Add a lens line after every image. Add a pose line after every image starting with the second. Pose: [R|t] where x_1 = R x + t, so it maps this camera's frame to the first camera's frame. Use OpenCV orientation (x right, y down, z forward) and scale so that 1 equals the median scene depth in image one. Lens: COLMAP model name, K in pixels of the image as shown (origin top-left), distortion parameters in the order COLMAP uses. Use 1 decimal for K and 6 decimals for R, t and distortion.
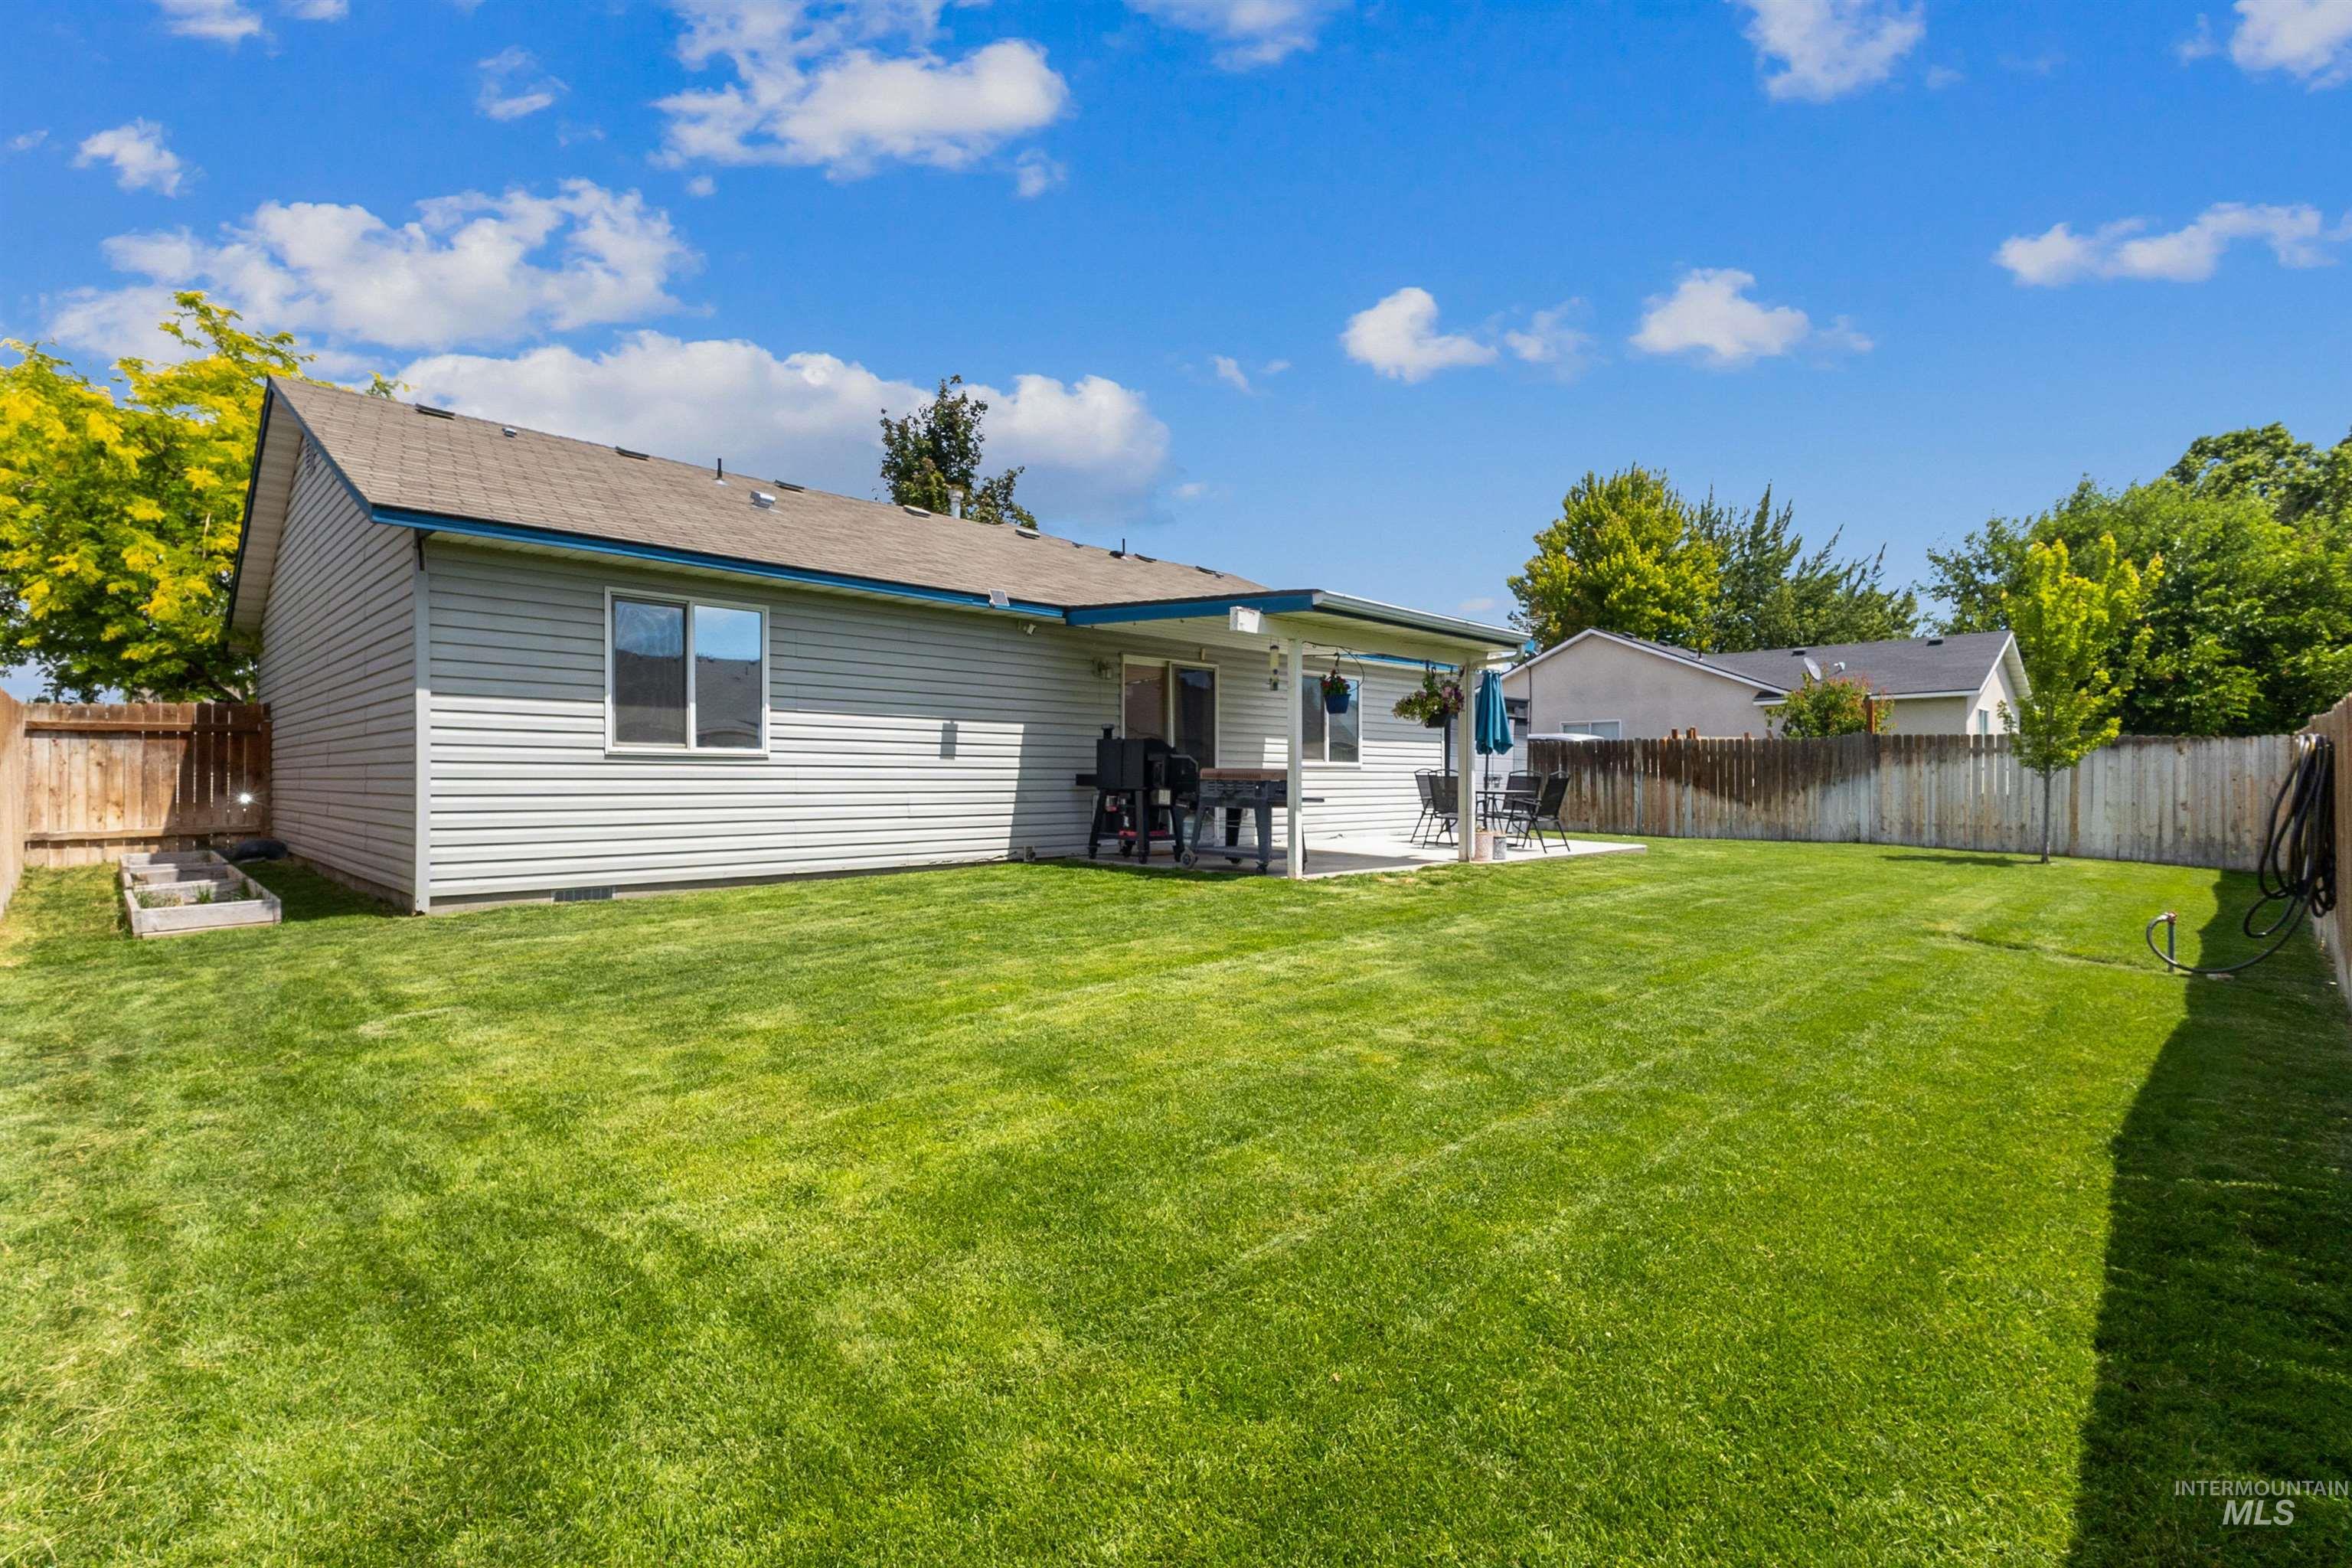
lens RADIAL K [[1092.4, 0, 1218.2], [0, 1092.4, 783.5], [0, 0, 1]] dist [0.016681, -0.001311]
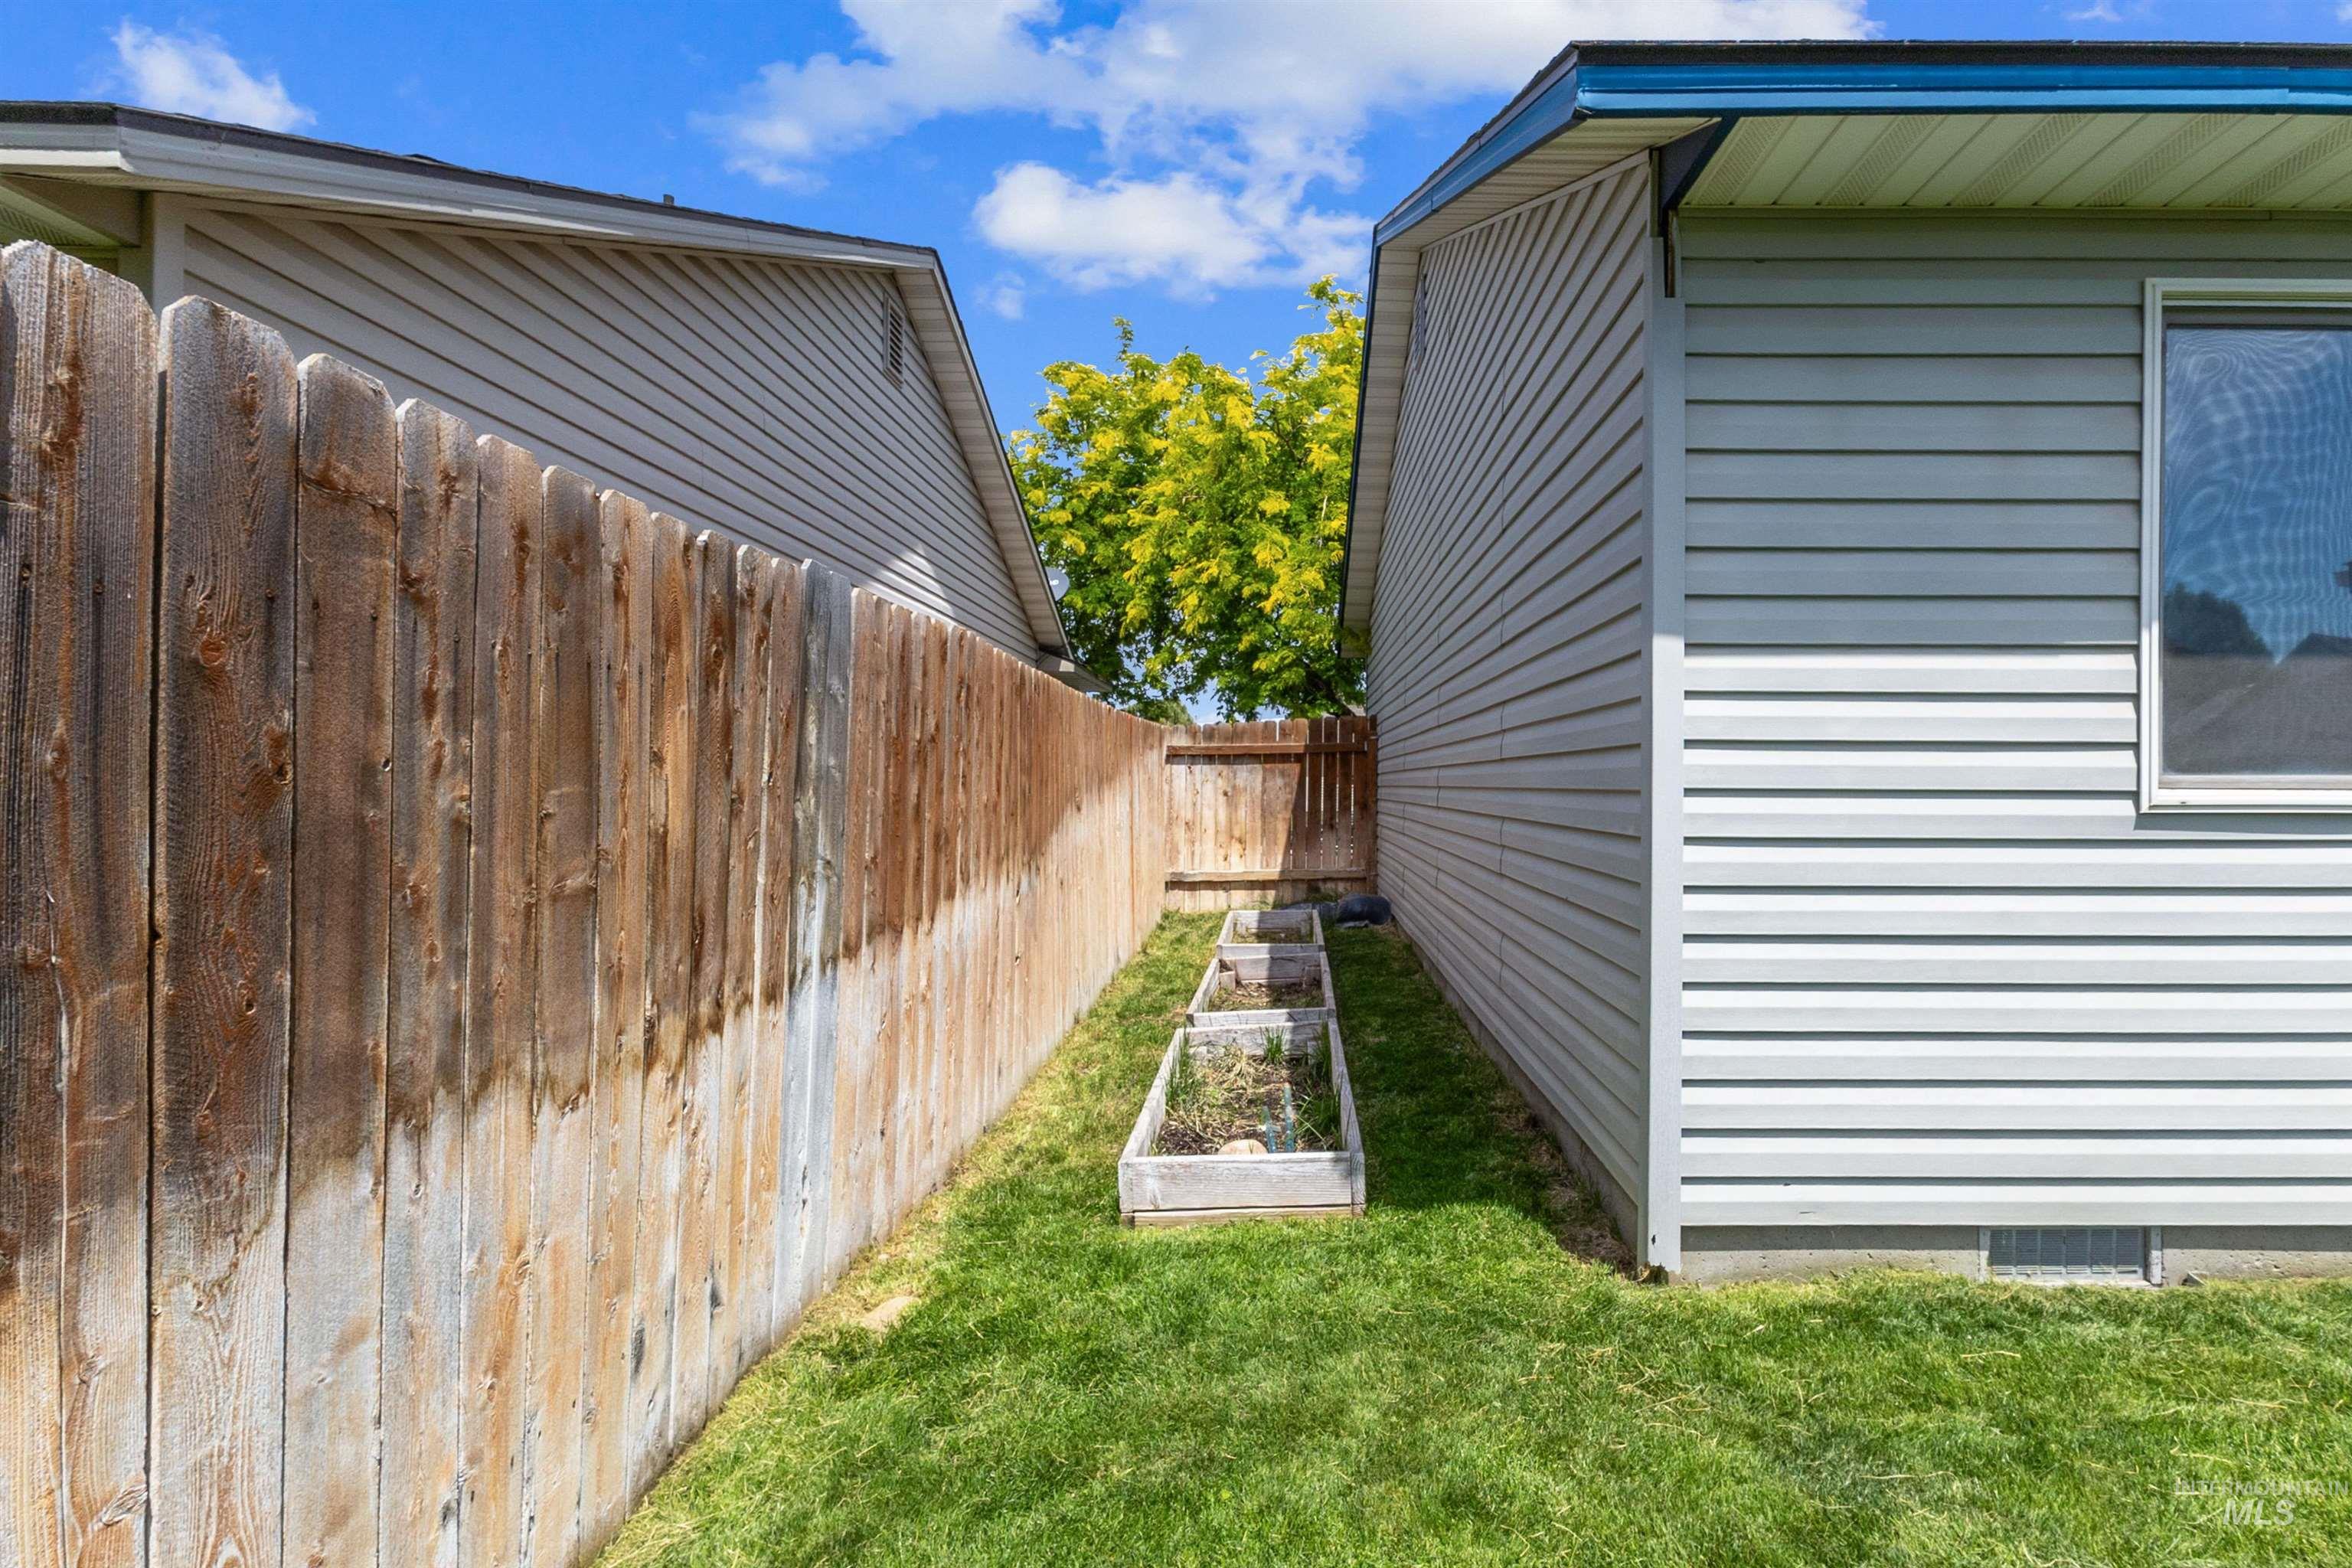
lens RADIAL K [[1092.4, 0, 1218.2], [0, 1092.4, 783.5], [0, 0, 1]] dist [0.016681, -0.001311]
pose [[0.649241, 0.004721, -0.760568, -0.362738], [-0.007300, 0.999973, -0.000023, -0.024746], [0.760548, 0.005567, 0.649258, 0.438284]]
